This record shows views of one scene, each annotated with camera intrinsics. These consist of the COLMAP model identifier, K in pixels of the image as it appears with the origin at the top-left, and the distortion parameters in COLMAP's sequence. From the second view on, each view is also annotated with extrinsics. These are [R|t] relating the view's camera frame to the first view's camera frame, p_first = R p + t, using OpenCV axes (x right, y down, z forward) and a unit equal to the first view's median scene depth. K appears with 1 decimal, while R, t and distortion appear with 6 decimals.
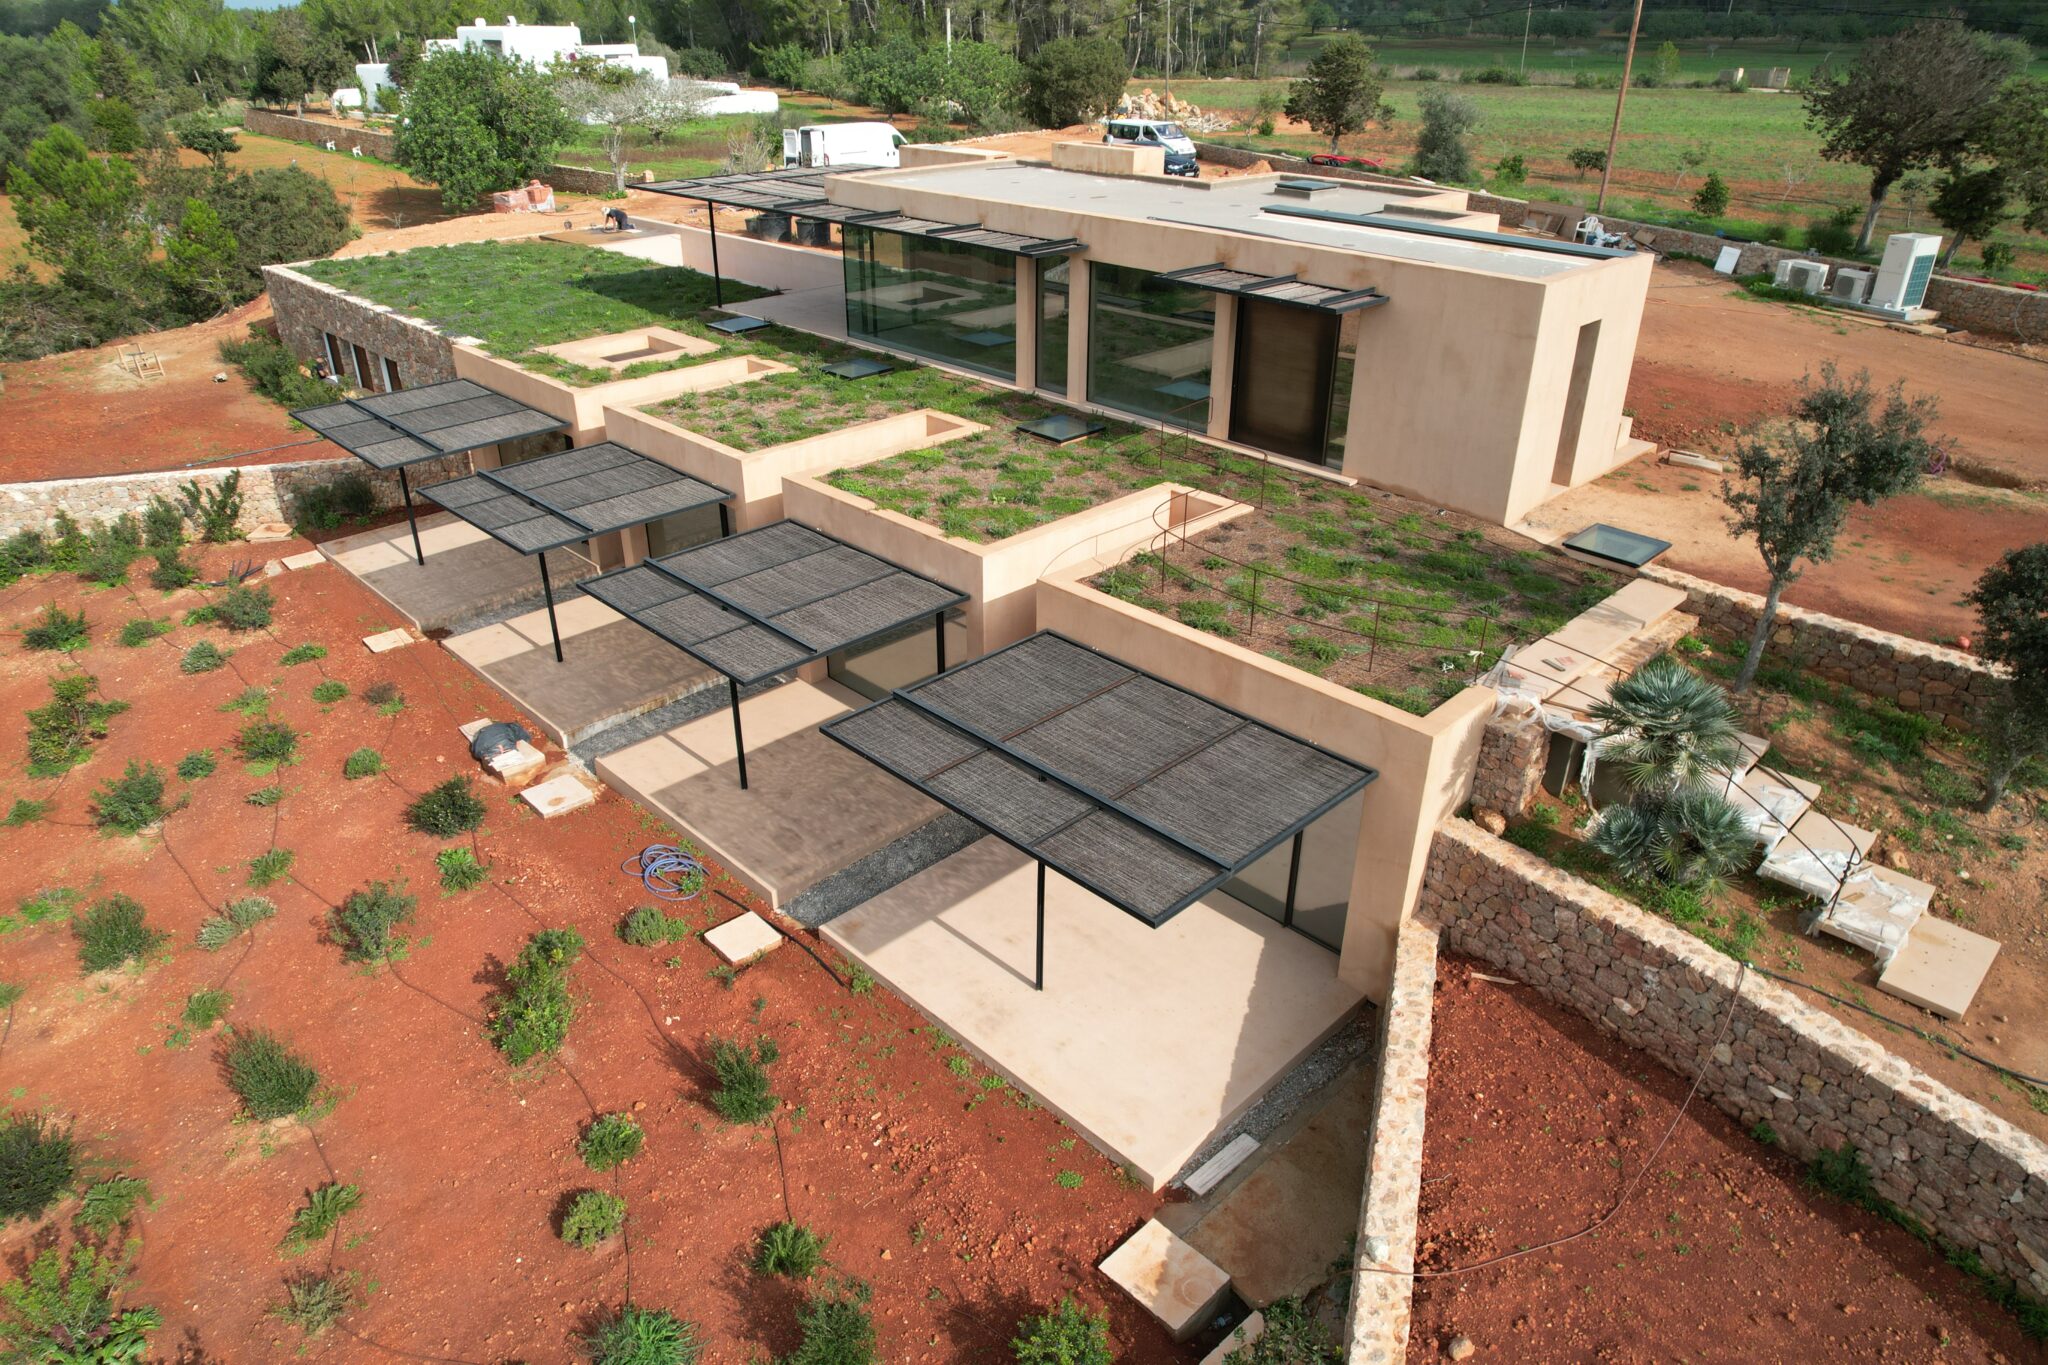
lens RADIAL K [[1311.2, 0, 1023.9], [0, 1311.2, 691.9], [0, 0, 1]] dist [-0.080966, 0.074919]
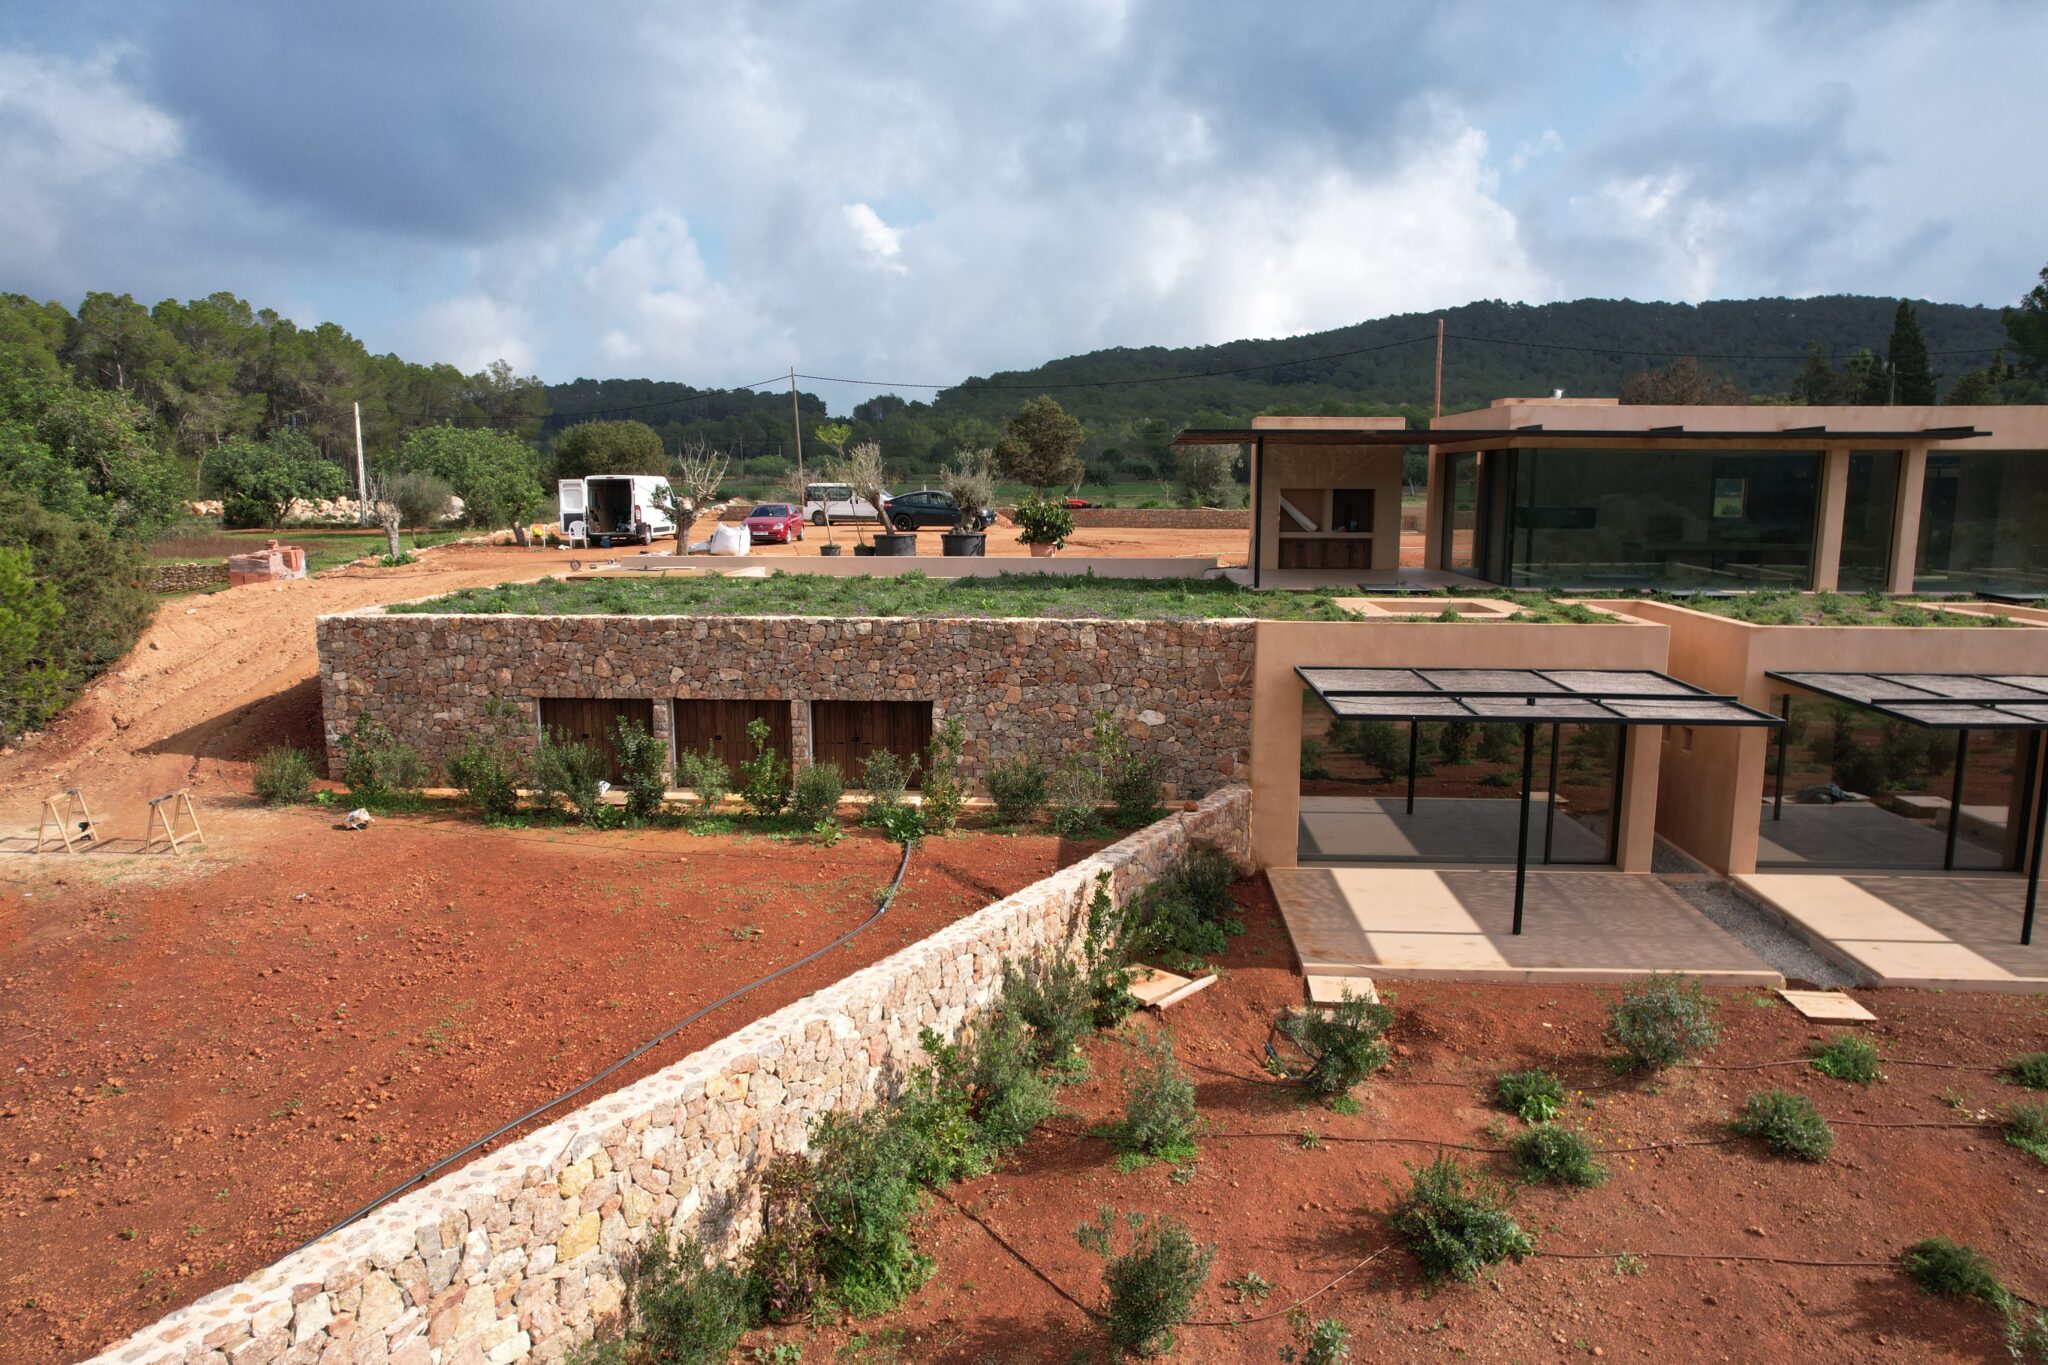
lens RADIAL K [[1311.2, 0, 1024.8], [0, 1311.2, 679.1], [0, 0, 1]] dist [-0.080966, 0.074919]
pose [[0.744610, -0.104069, 0.659338, -1.283752], [0.315728, 0.925199, -0.210529, -0.193071], [-0.588109, 0.364934, 0.721769, 0.825609]]
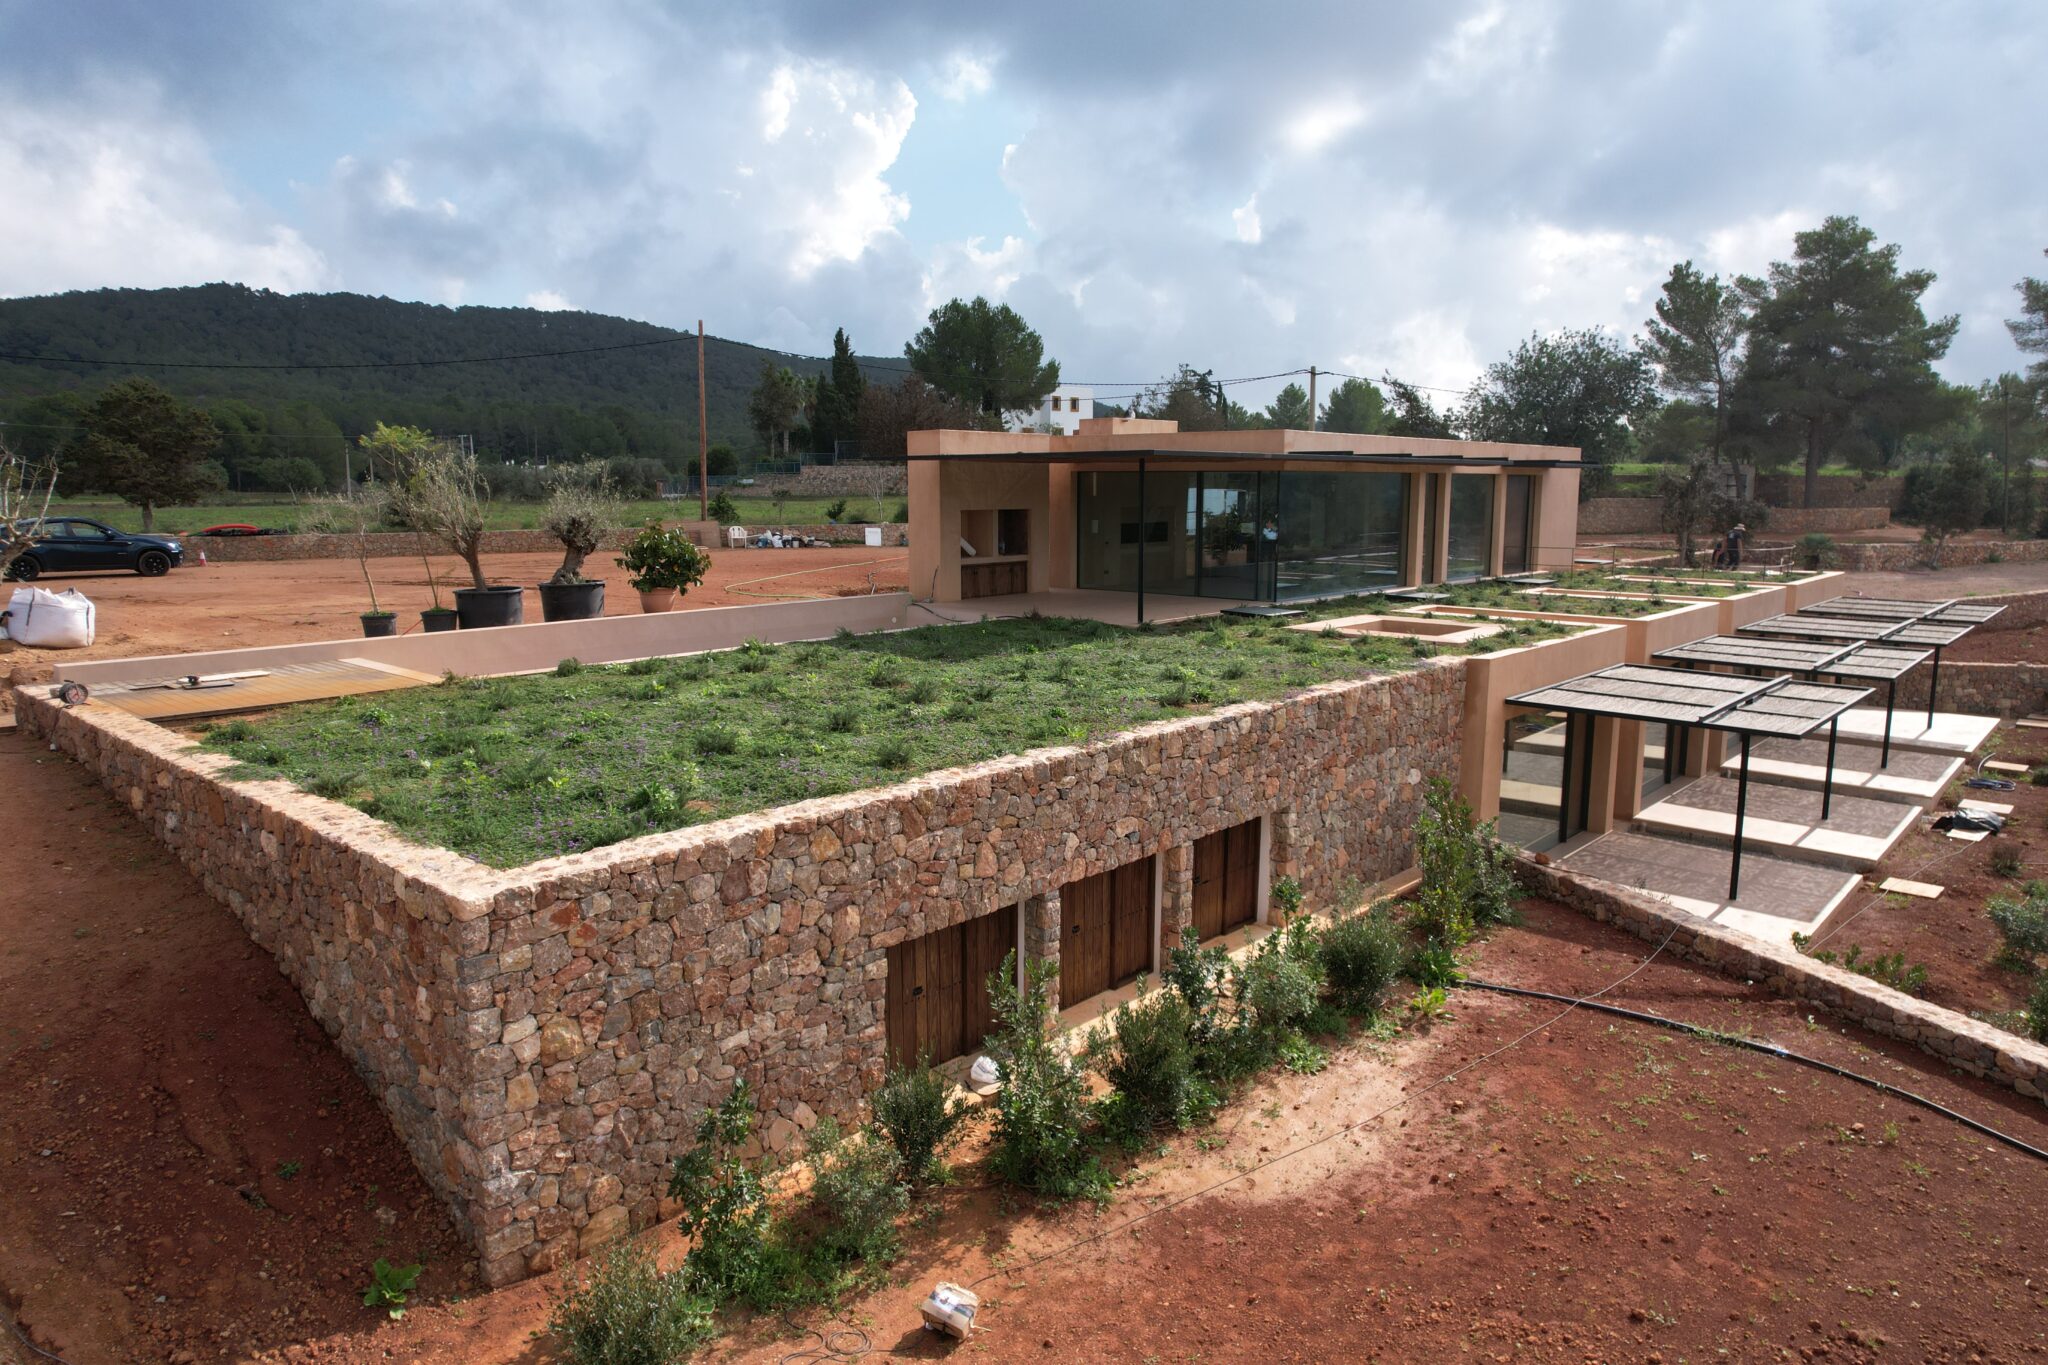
lens RADIAL K [[1311.2, 0, 1030.4], [0, 1311.2, 688.7], [0, 0, 1]] dist [-0.080966, 0.074919]
pose [[-0.058592, -0.160805, 0.985246, -1.402191], [0.468635, 0.867002, 0.169375, -0.623576], [-0.881447, 0.471645, 0.024560, 1.592615]]
